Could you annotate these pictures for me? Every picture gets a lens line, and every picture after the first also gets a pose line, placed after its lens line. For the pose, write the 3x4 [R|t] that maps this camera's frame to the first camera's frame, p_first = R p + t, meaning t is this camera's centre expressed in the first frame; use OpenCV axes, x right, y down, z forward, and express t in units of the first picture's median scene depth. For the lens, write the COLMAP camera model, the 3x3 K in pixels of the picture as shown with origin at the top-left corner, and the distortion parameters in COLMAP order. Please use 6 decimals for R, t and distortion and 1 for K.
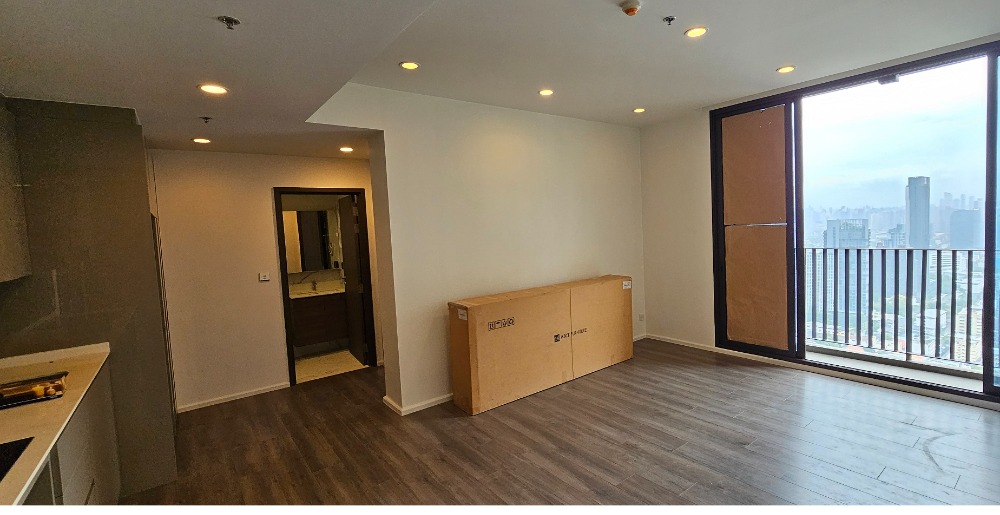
lens RADIAL K [[462.0, 0, 506.6], [0, 462.0, 256.4], [0, 0, 1]] dist [-0.001382, -0.000070]
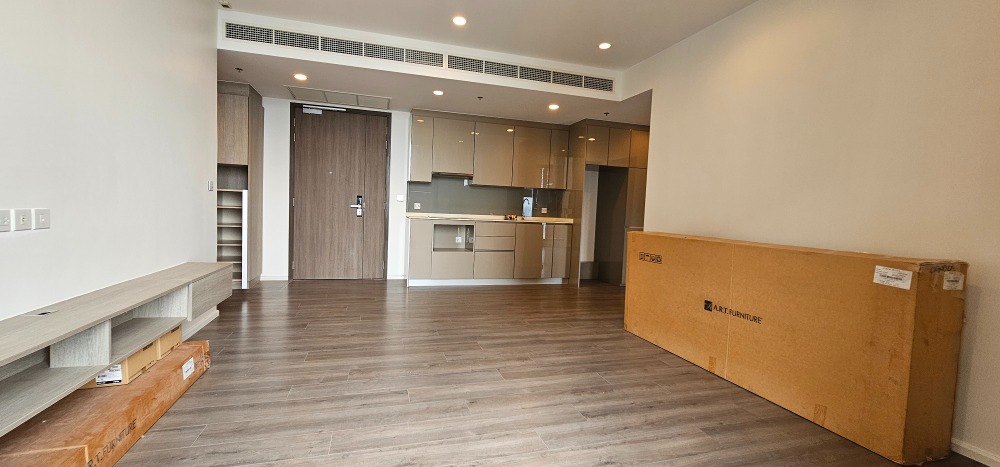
lens RADIAL K [[406.3, 0, 505.6], [0, 406.3, 229.2], [0, 0, 1]] dist [-0.001056, -0.000461]
pose [[-0.339115, 0.086247, -0.936783, 0.953074], [-0.092956, 0.987843, 0.124598, 0.007594], [0.936141, 0.129332, -0.326975, 1.046480]]
